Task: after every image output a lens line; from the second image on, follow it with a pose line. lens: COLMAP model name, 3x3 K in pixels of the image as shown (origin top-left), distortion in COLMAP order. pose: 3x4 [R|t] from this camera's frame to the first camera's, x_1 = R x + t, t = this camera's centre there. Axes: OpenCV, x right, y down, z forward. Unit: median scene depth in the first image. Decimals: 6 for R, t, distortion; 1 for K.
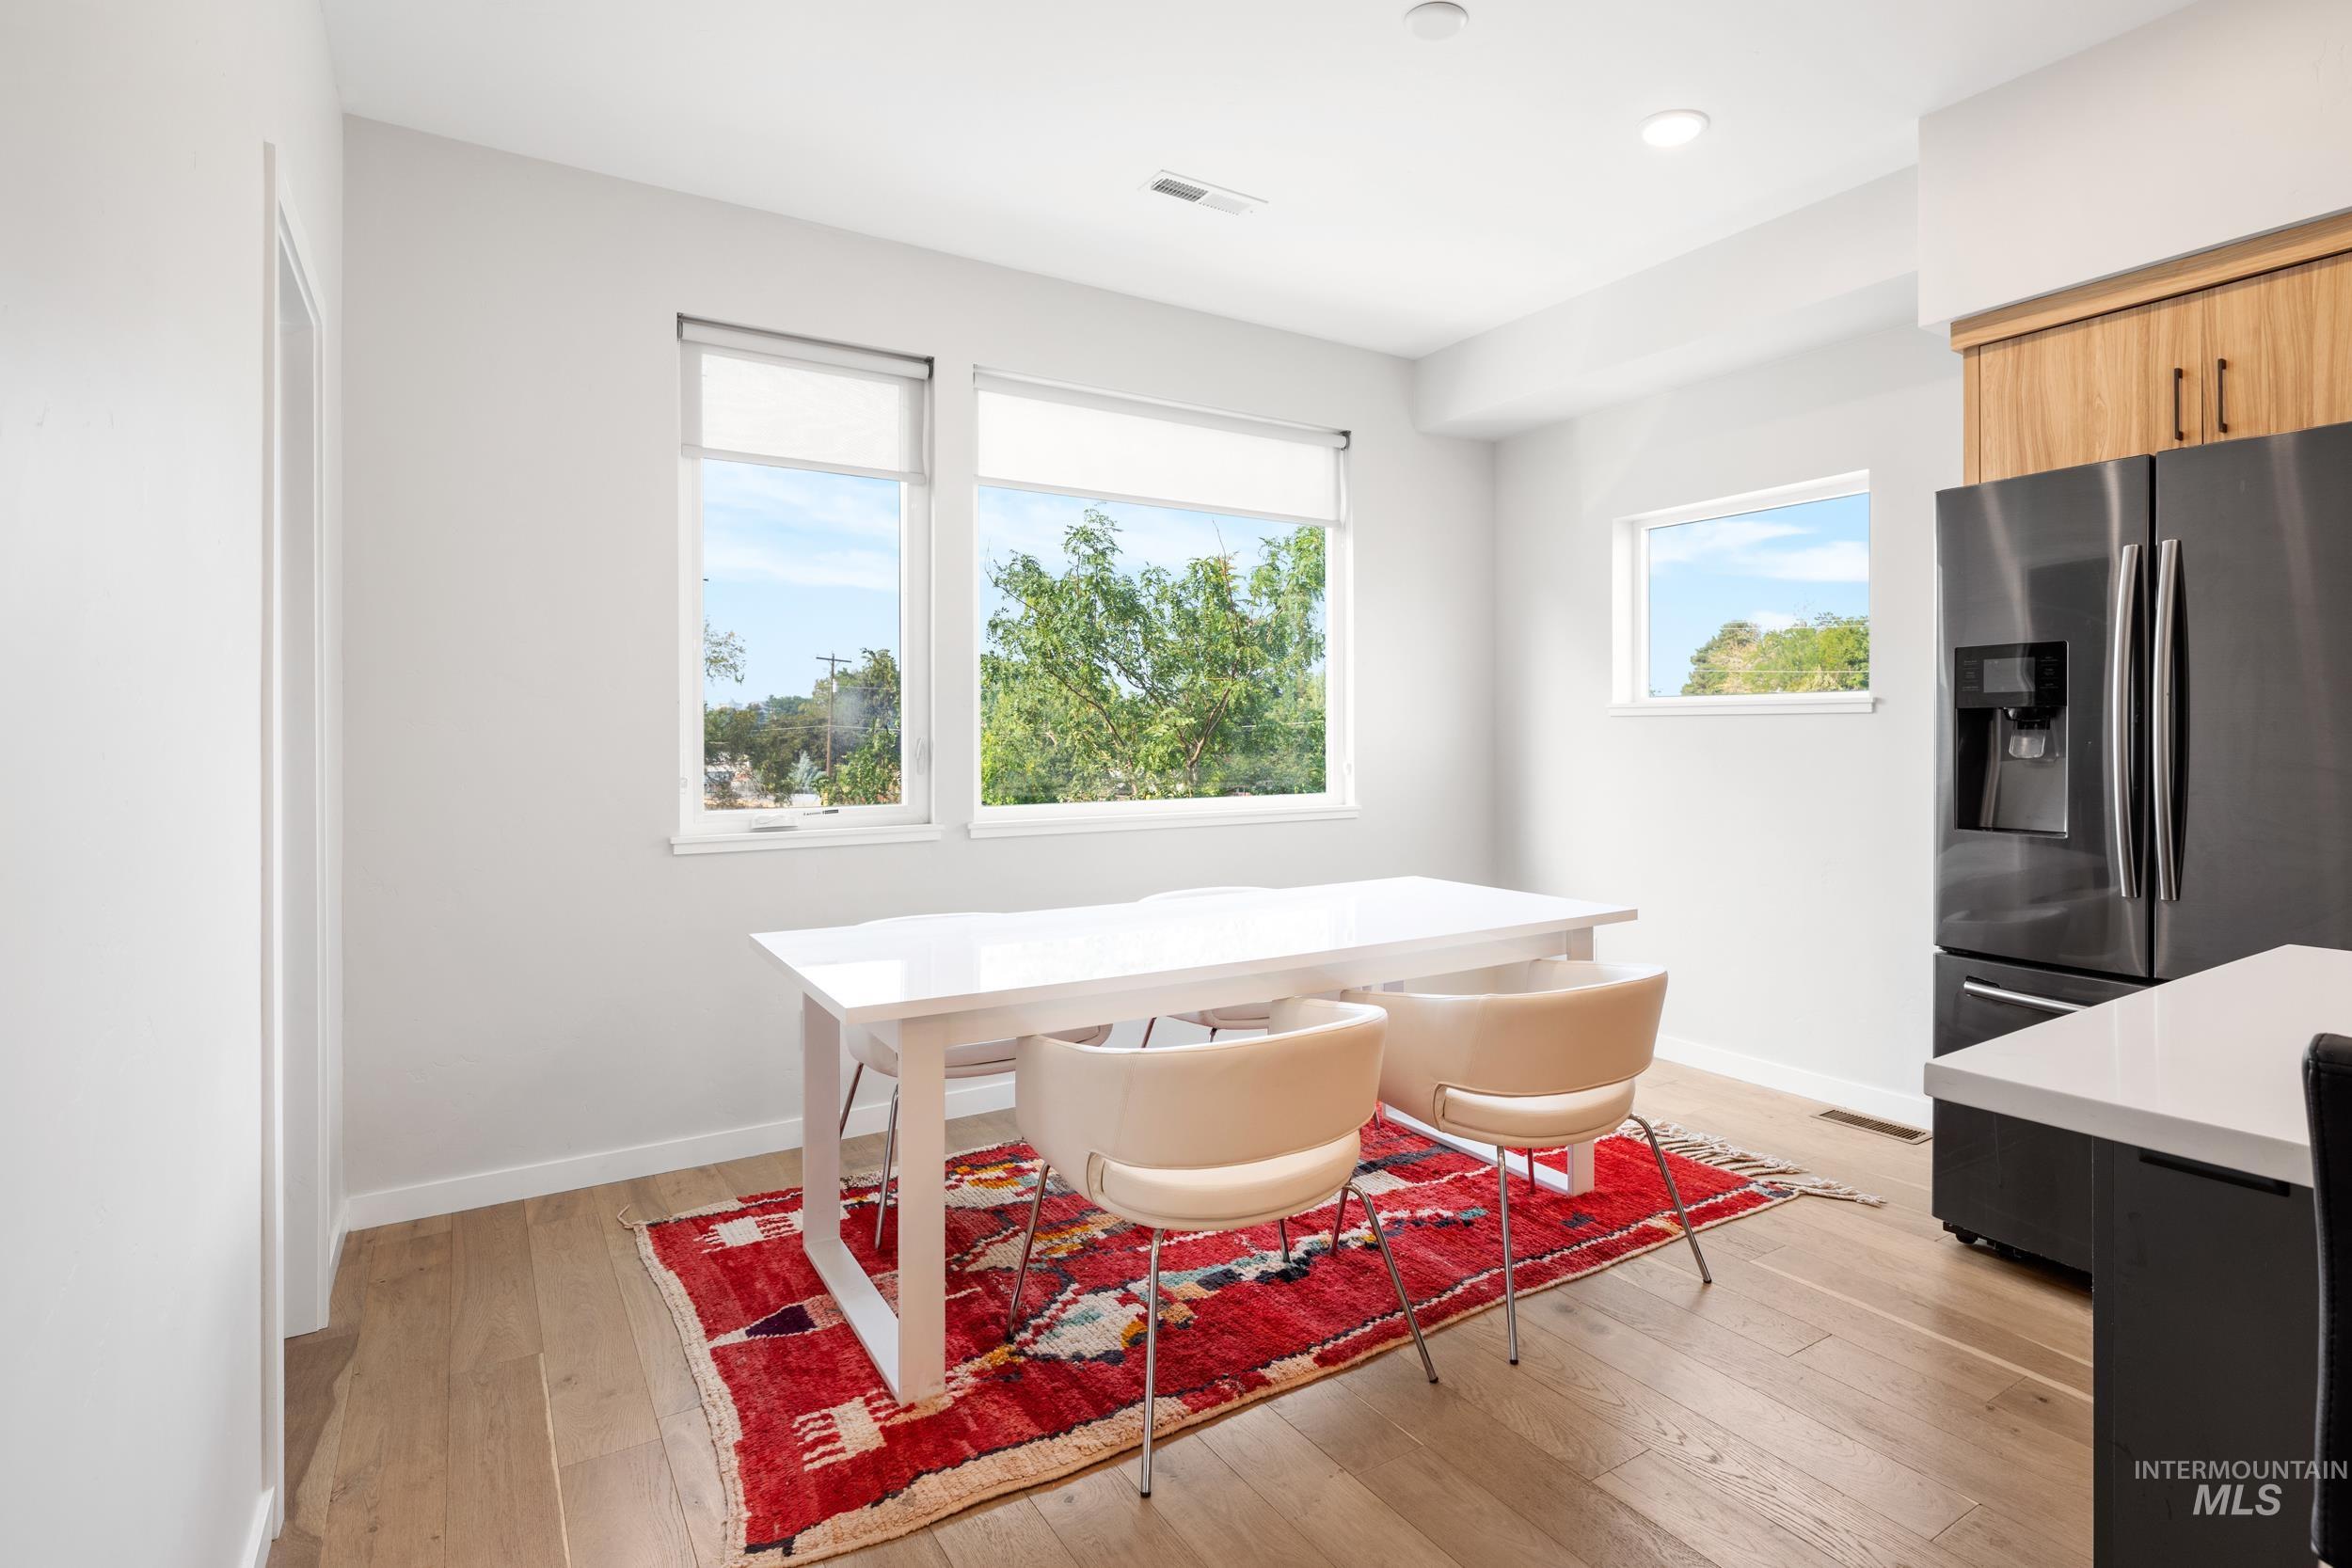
lens RADIAL K [[1192.7, 0, 1284.7], [0, 1192.7, 739.6], [0, 0, 1]] dist [-0.008184, -0.002165]
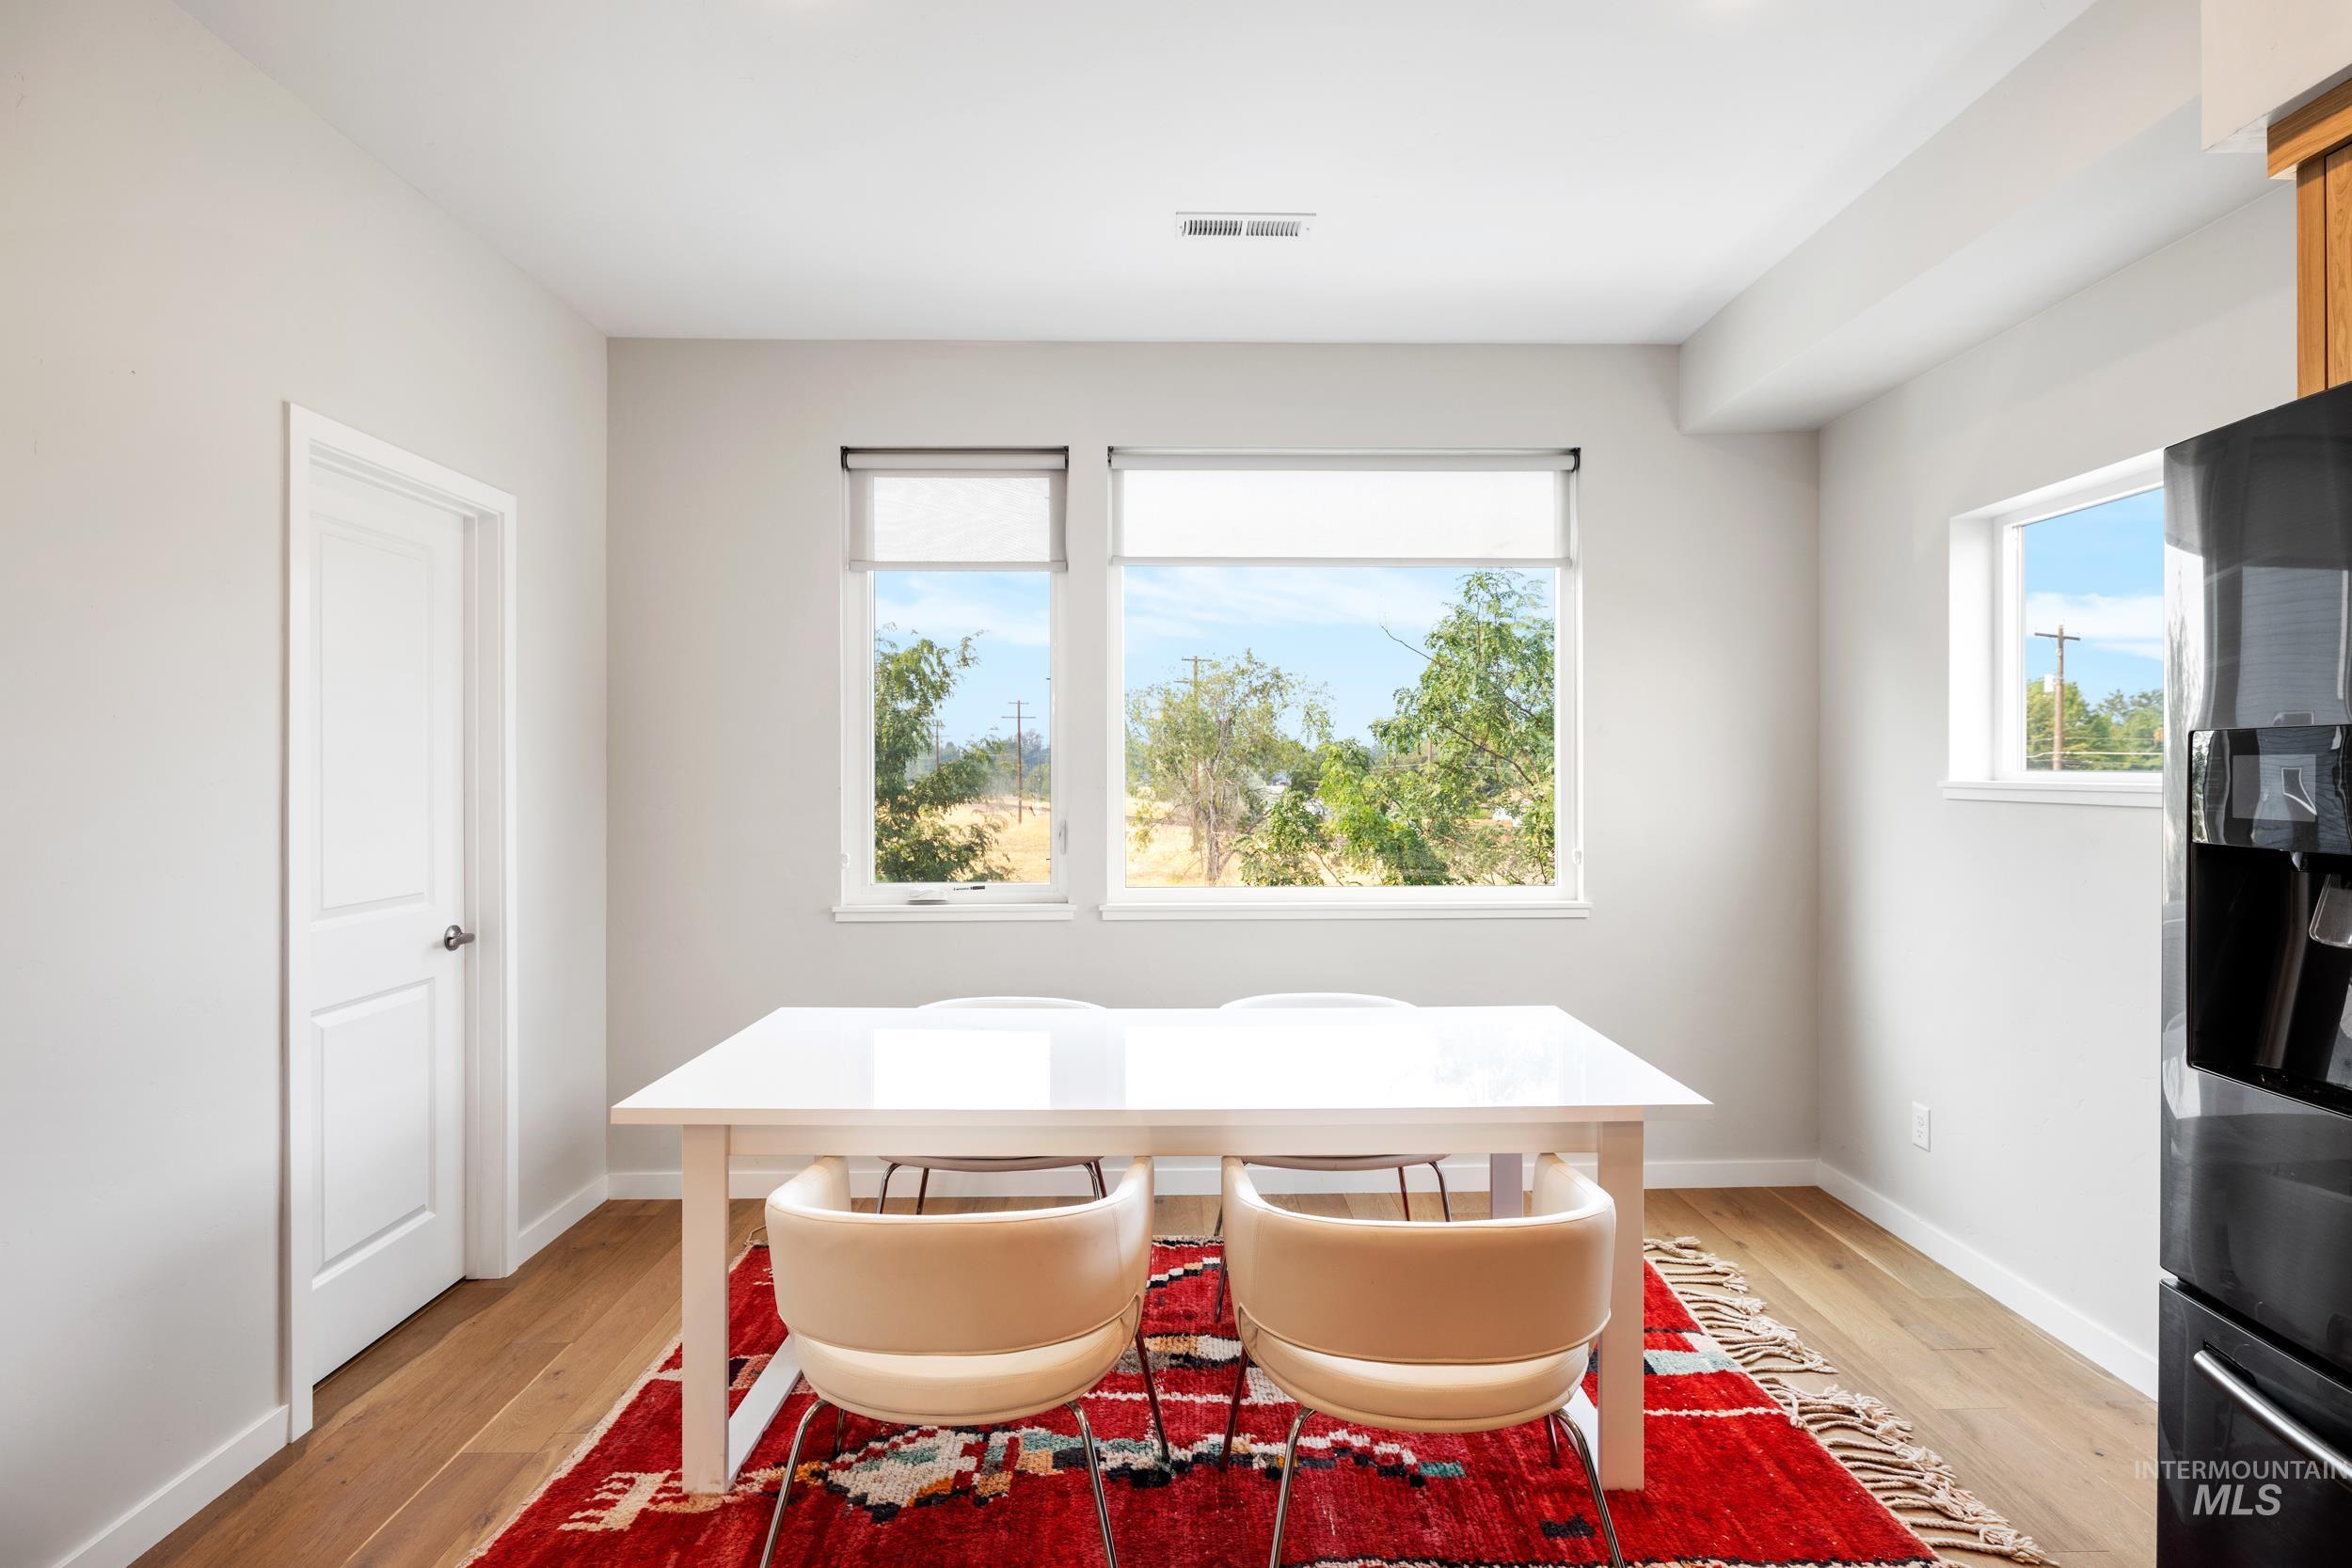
lens RADIAL K [[1171.0, 0, 1192.2], [0, 1171.0, 777.0], [0, 0, 1]] dist [-0.009254, 0.002387]
pose [[0.834696, 0.004153, -0.550695, 0.453420], [-0.003205, 0.999991, 0.002684, -0.053871], [0.550701, -0.000475, 0.834702, 0.290209]]
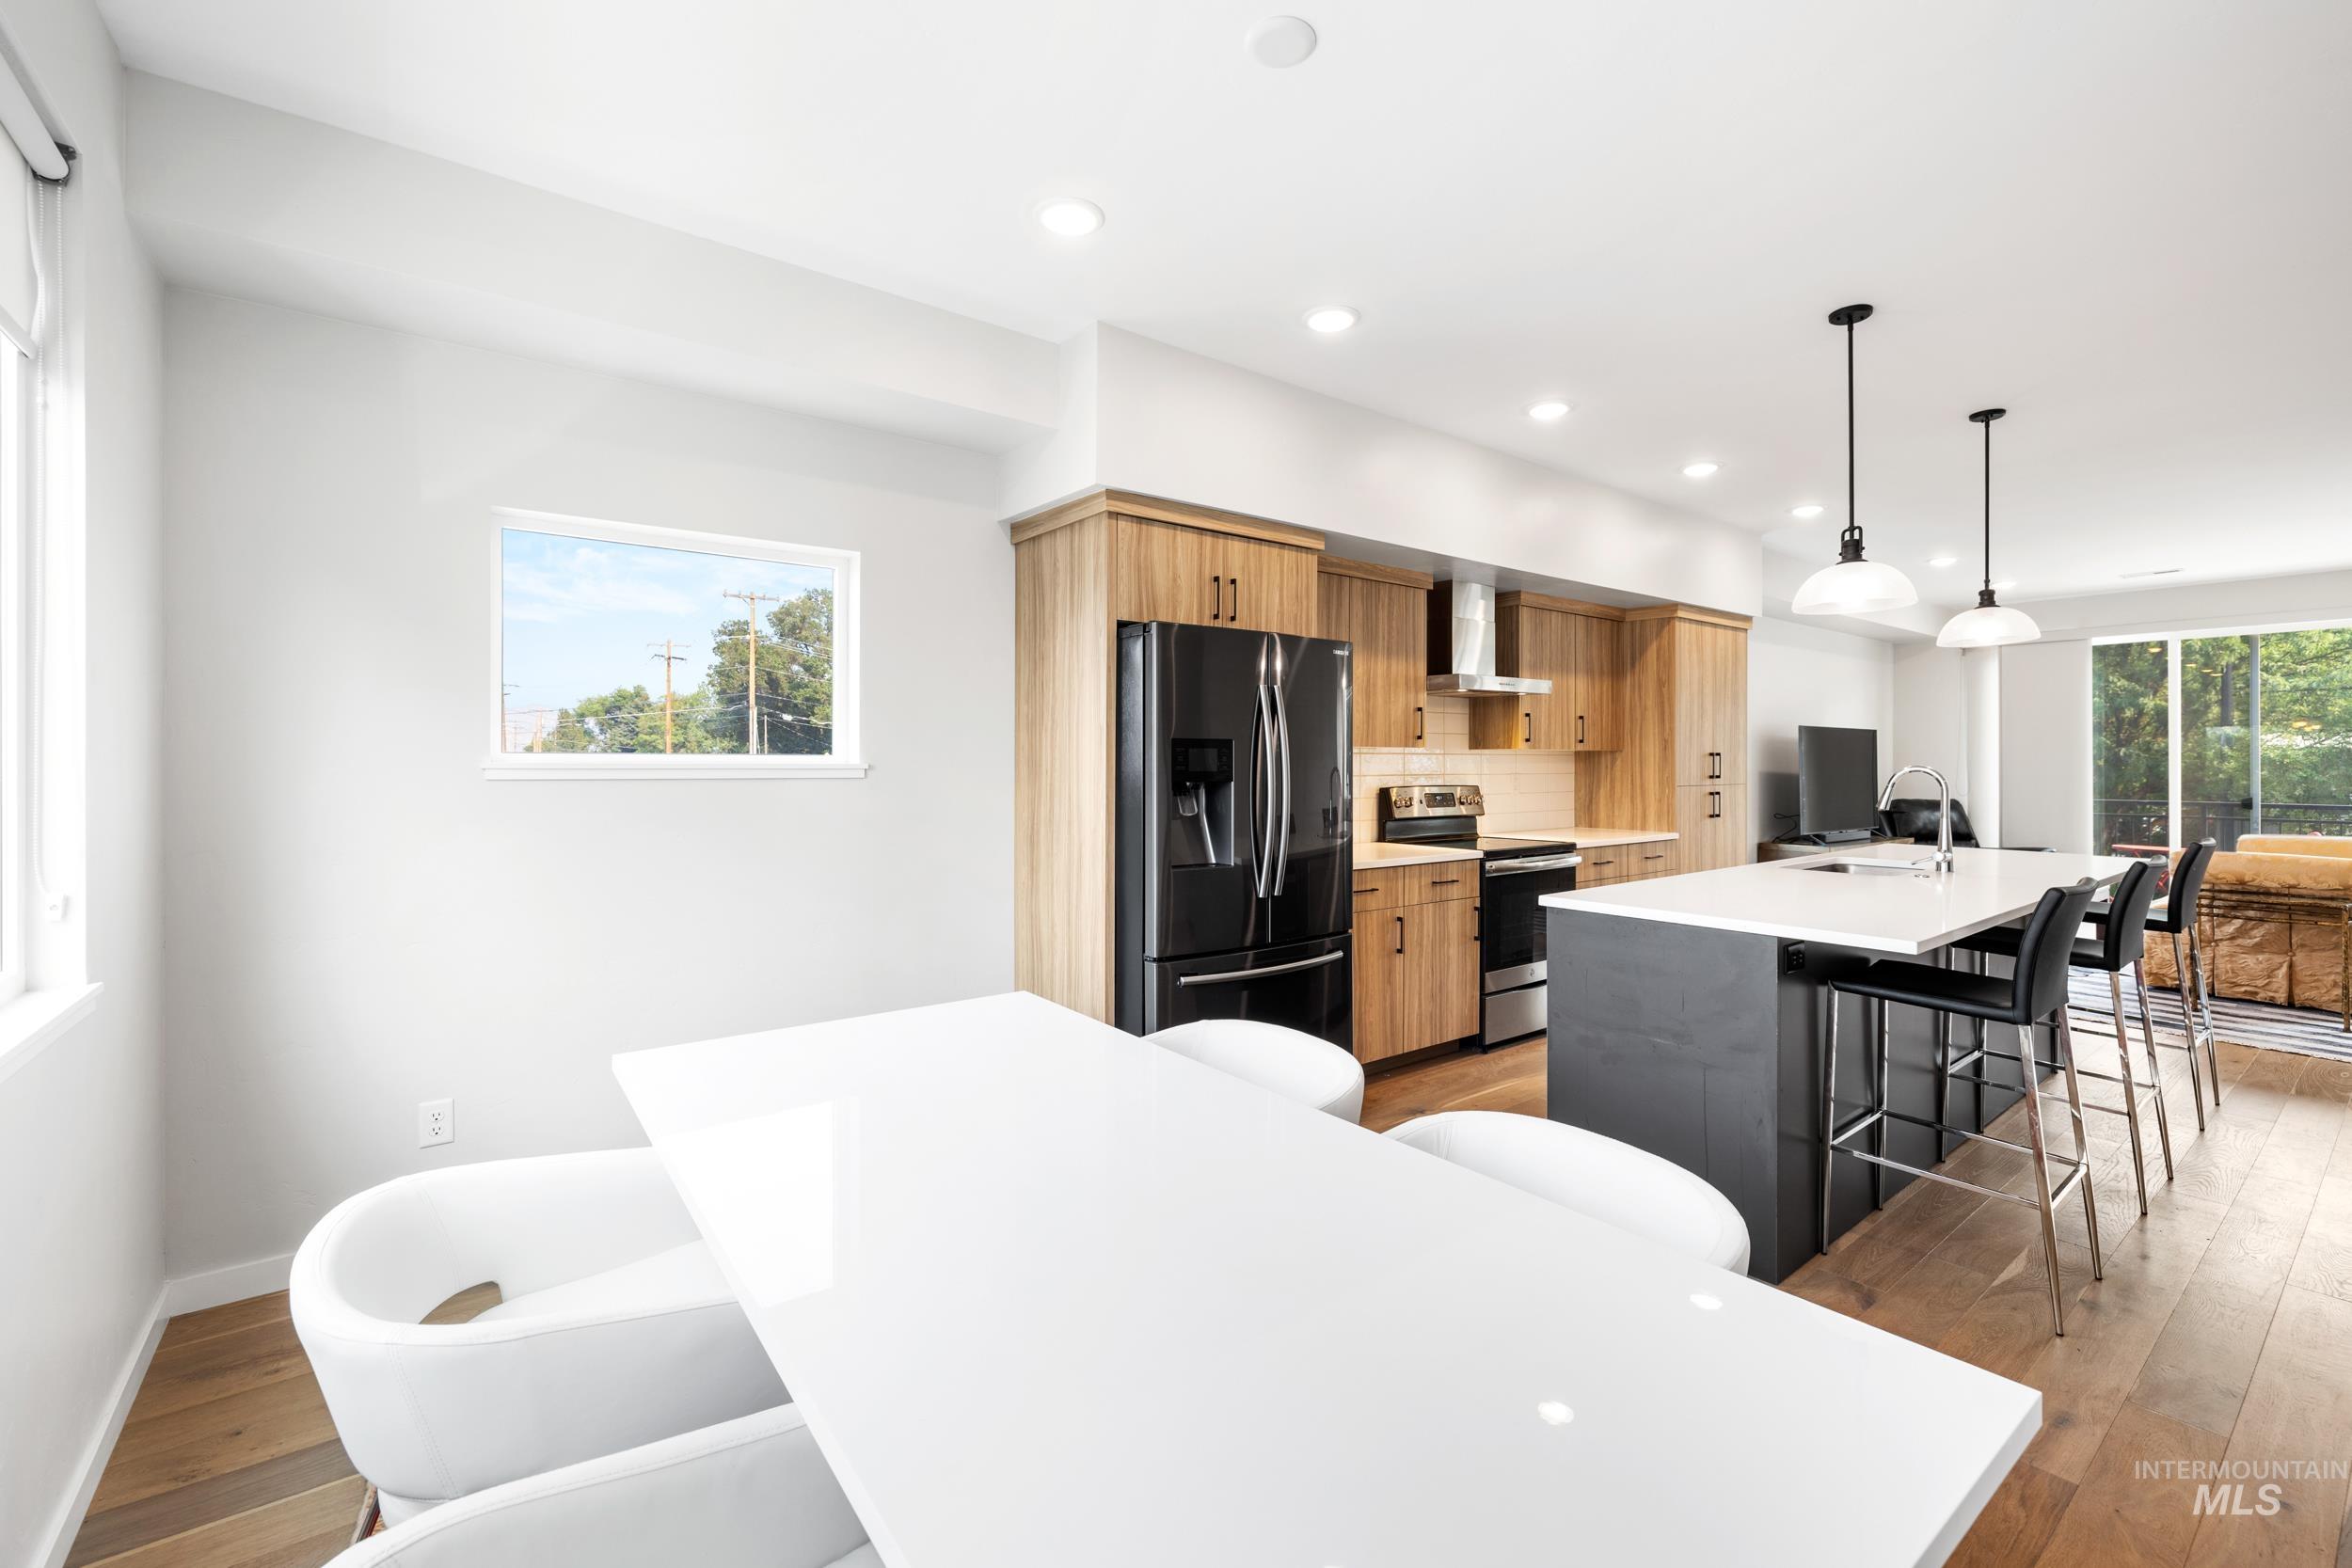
lens RADIAL K [[1015.8, 0, 1181.6], [0, 1015.8, 763.5], [0, 0, 1]] dist [0.001356, -0.000169]
pose [[-0.059895, -0.001034, 0.998204, -0.587897], [0.003864, 0.999992, 0.001268, -0.047524], [-0.998197, 0.003933, -0.059890, 1.009869]]
